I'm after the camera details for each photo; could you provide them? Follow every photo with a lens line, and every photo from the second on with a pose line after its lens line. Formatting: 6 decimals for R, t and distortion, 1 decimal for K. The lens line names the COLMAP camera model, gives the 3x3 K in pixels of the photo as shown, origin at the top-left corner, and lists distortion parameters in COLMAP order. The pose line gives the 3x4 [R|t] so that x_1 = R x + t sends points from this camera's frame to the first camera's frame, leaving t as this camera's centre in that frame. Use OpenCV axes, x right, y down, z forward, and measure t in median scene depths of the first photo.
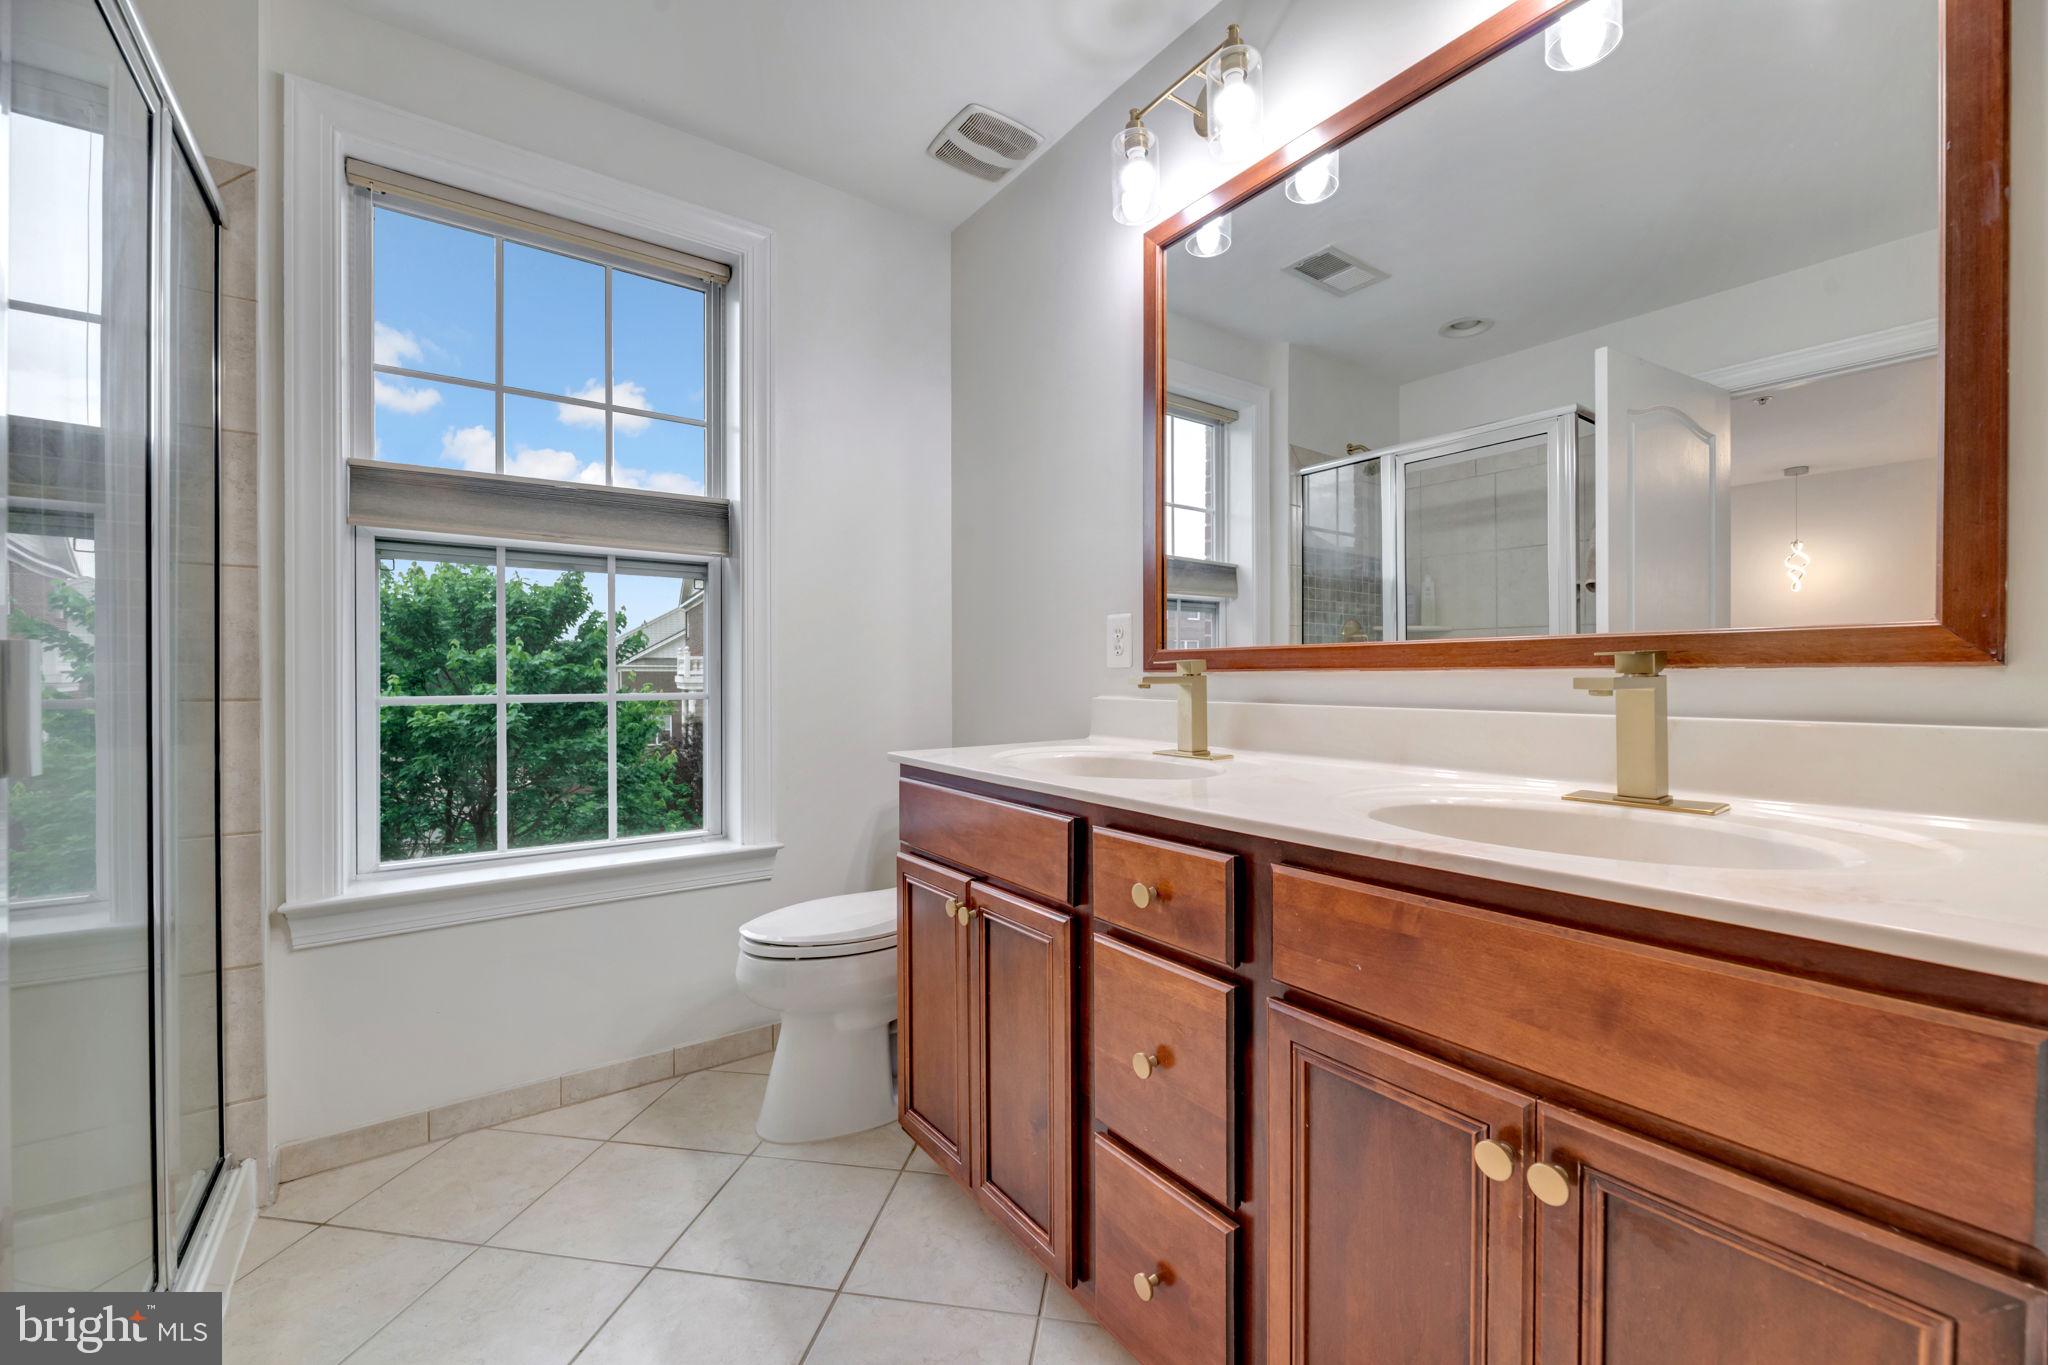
lens RADIAL K [[820.7, 0, 1029.2], [0, 820.7, 683.8], [0, 0, 1]] dist [-0.010153, -0.000820]
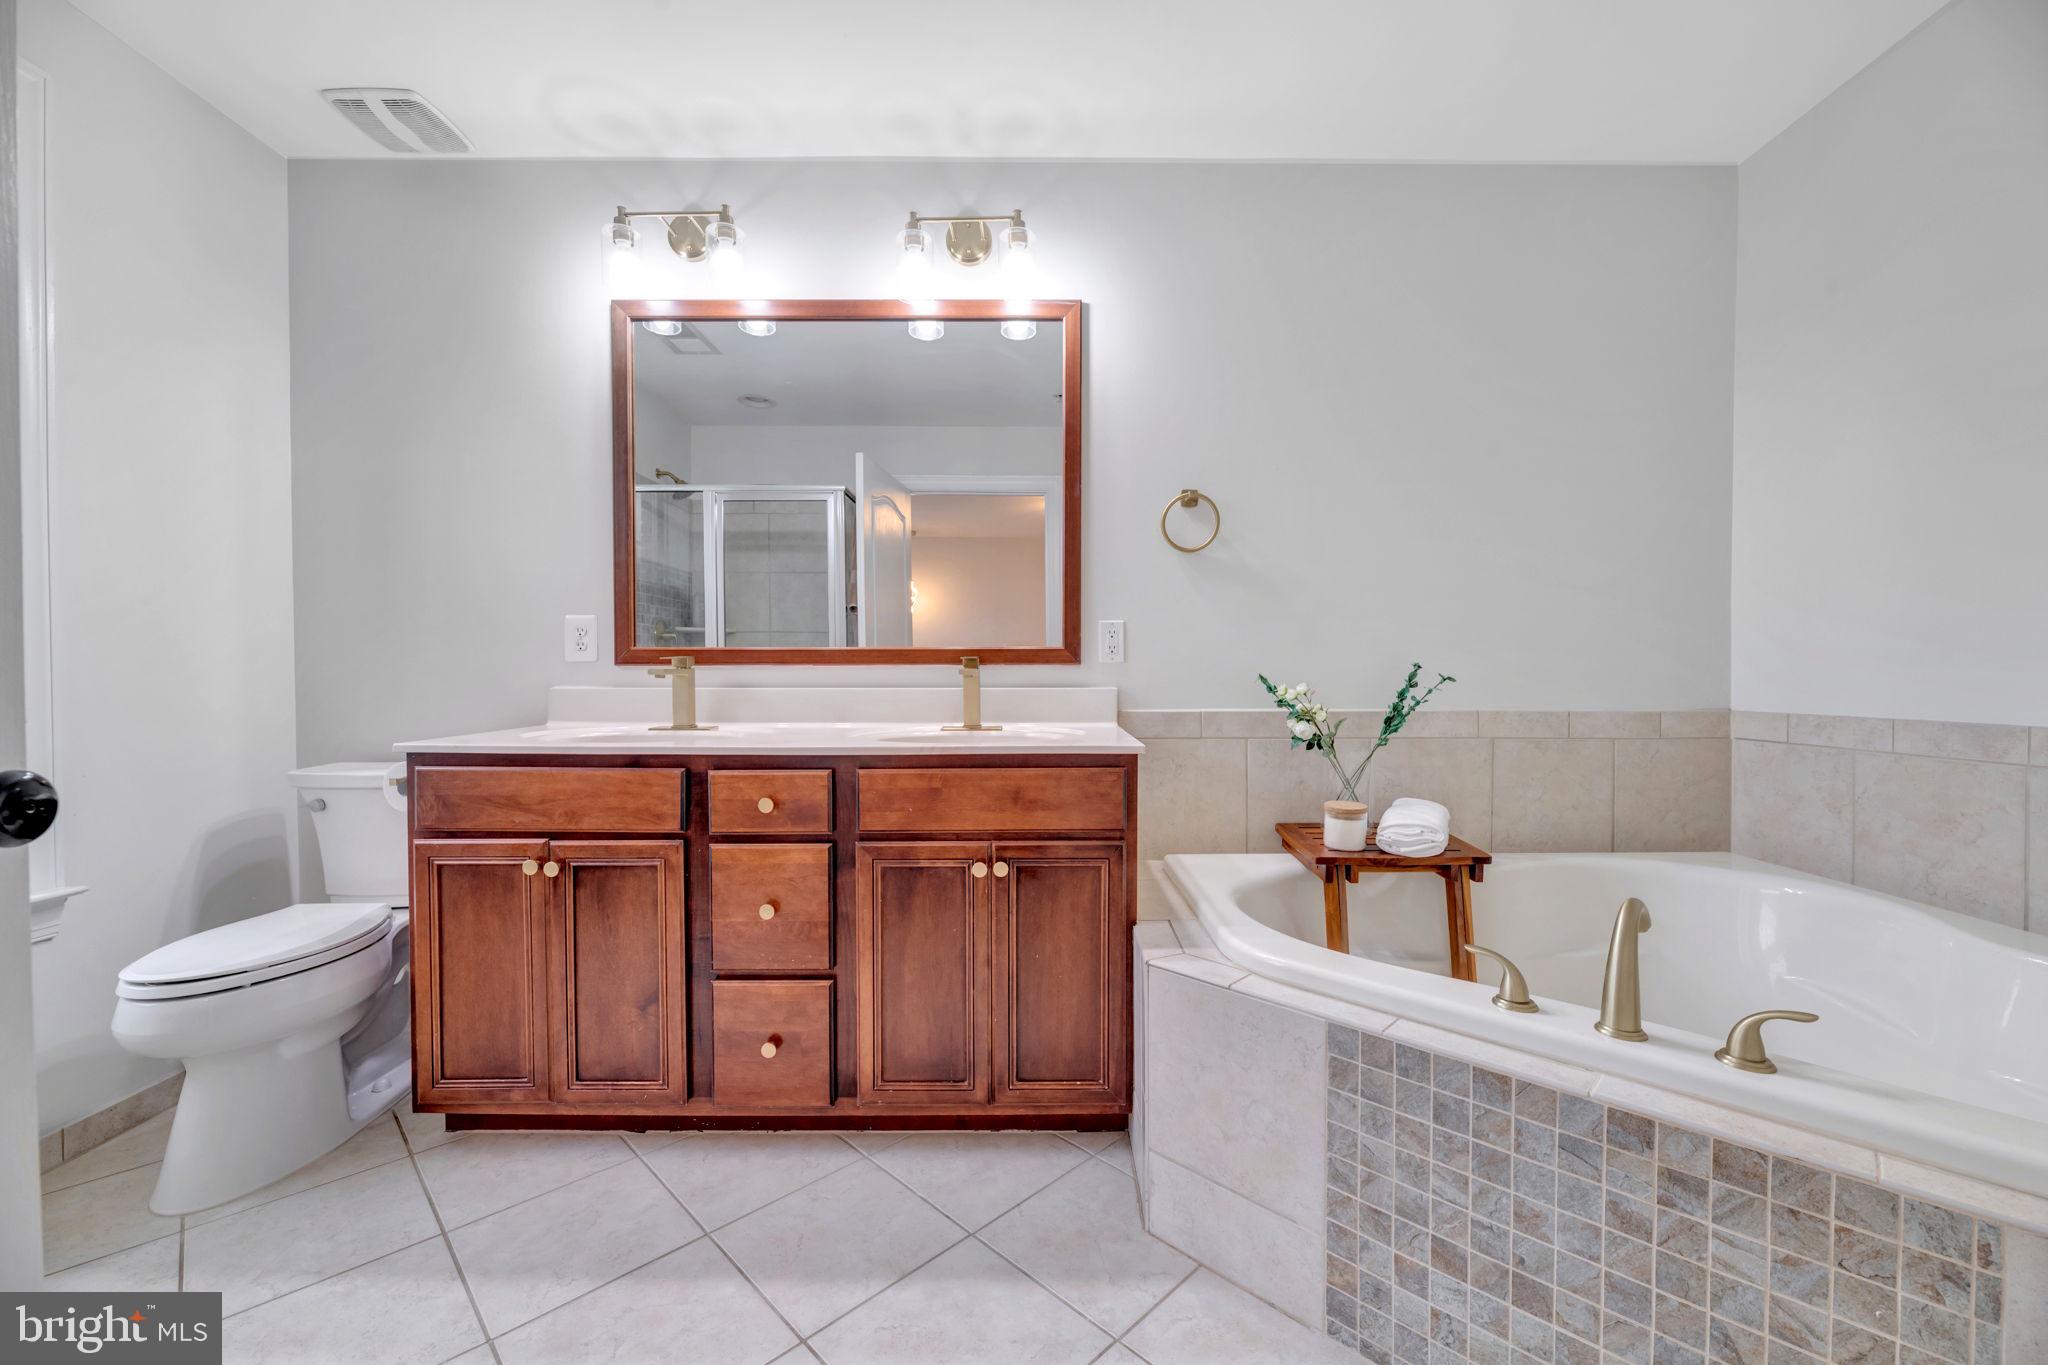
lens RADIAL K [[820.7, 0, 1020.5], [0, 820.7, 679.0], [0, 0, 1]] dist [-0.010153, -0.000820]
pose [[0.590443, -0.009195, 0.807027, -0.744135], [0.007041, 0.999956, 0.006243, 0.004643], [-0.807049, 0.001996, 0.590481, -0.299367]]
